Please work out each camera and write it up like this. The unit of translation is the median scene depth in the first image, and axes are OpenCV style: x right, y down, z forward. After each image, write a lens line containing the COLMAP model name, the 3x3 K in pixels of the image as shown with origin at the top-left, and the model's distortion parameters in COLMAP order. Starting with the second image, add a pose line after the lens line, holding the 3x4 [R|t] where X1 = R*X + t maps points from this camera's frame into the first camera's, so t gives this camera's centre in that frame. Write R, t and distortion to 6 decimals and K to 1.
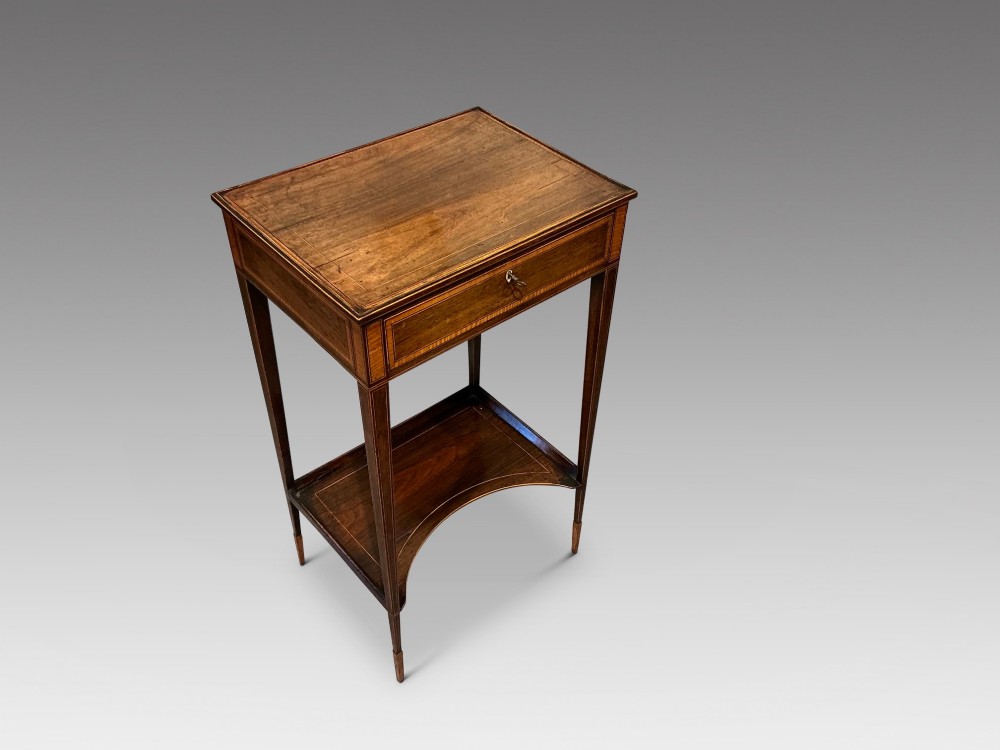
lens RADIAL K [[834.8, 0, 500.0], [0, 834.8, 375.0], [0, 0, 1]] dist [0.139578, -0.303452]
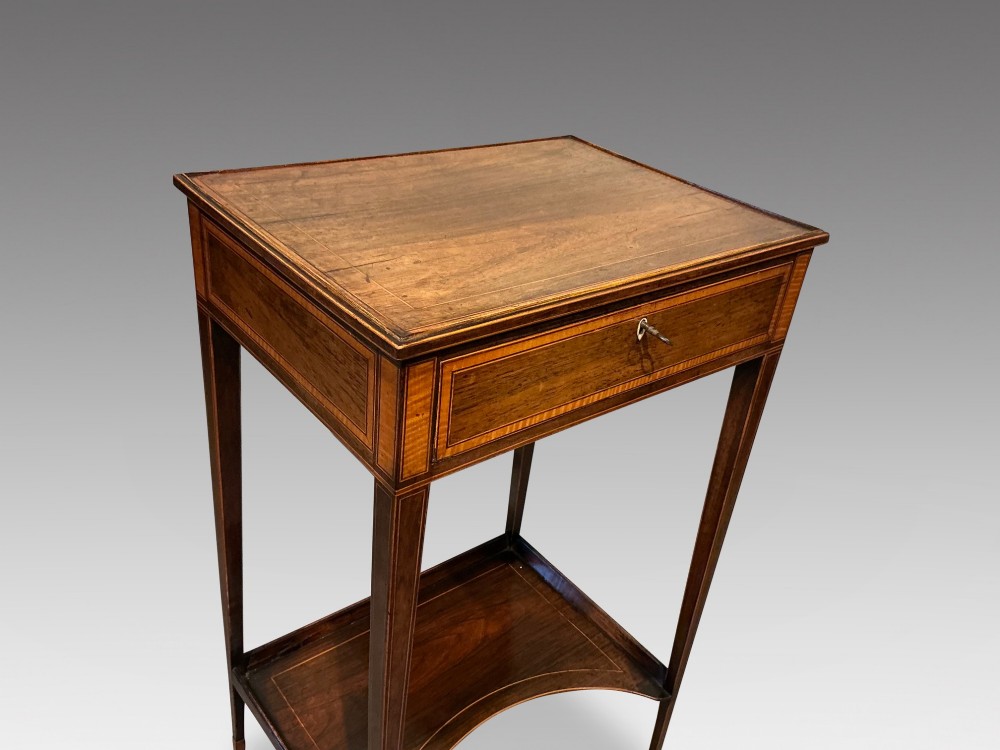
lens RADIAL K [[839.4, 0, 500.0], [0, 839.4, 375.0], [0, 0, 1]] dist [0.131674, -0.291571]
pose [[0.996595, 0.082261, 0.005673, -0.088479], [-0.079300, 0.975026, -0.207452, 0.046661], [-0.022597, 0.206295, 0.978229, 0.400258]]
